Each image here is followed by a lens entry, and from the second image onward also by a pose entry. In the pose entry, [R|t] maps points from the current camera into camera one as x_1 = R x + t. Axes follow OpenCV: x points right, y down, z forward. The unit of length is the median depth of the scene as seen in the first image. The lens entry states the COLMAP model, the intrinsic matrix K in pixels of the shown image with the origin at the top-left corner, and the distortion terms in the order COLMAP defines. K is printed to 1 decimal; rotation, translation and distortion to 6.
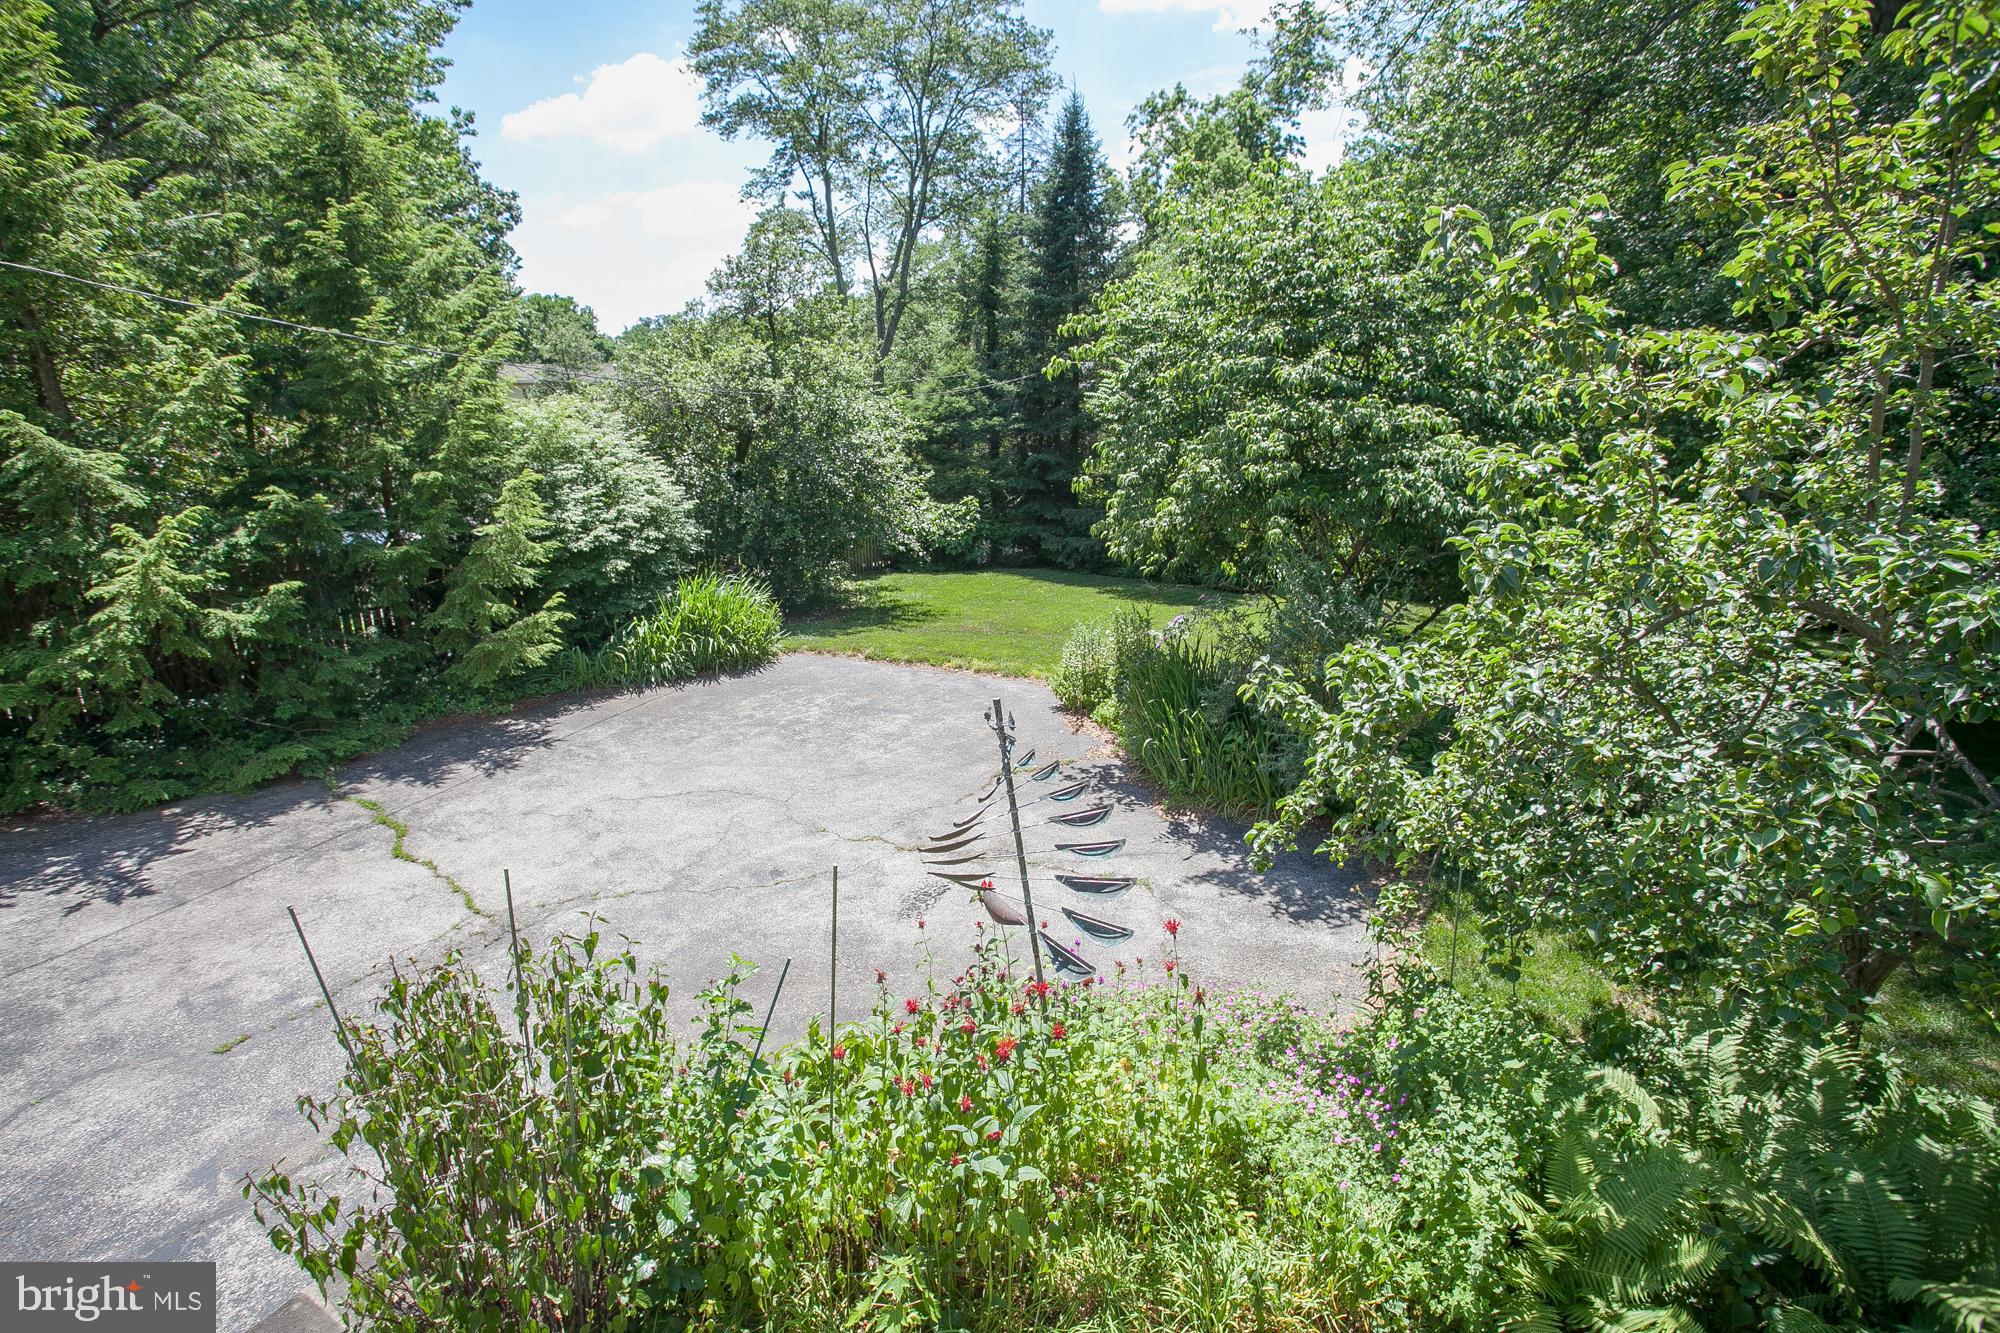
lens RADIAL K [[967.2, 0, 976.1], [0, 967.2, 663.9], [0, 0, 1]] dist [-0.071955, 0.030389]
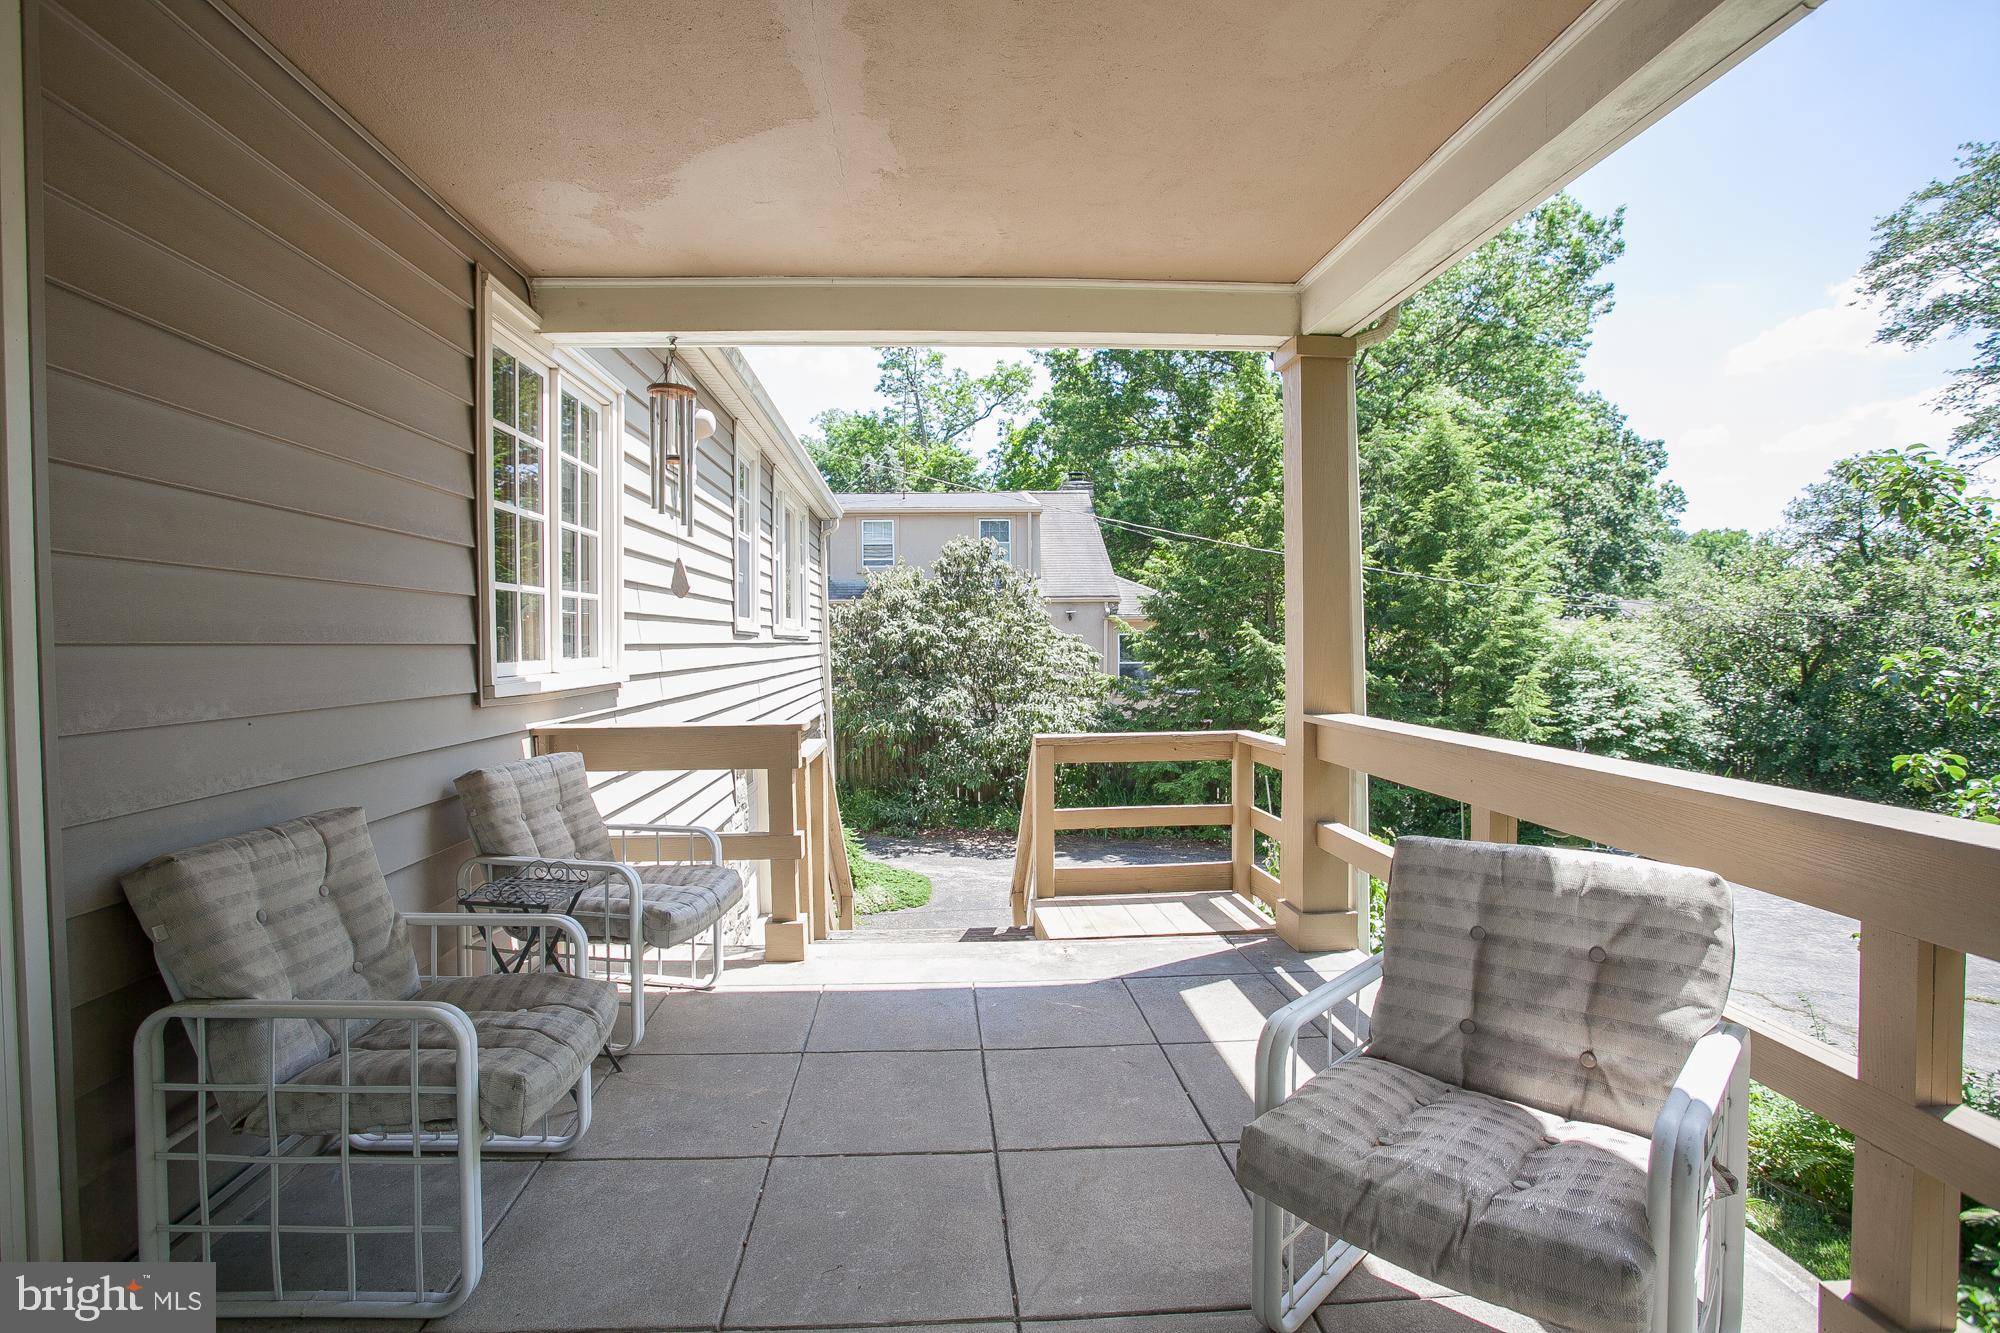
lens RADIAL K [[967.2, 0, 976.1], [0, 967.2, 663.9], [0, 0, 1]] dist [-0.071955, 0.030389]
pose [[0.472880, 0.014425, -0.881009, 0.268591], [-0.231068, 0.966903, -0.108194, 0.094651], [0.850289, 0.254736, 0.460563, -0.227146]]
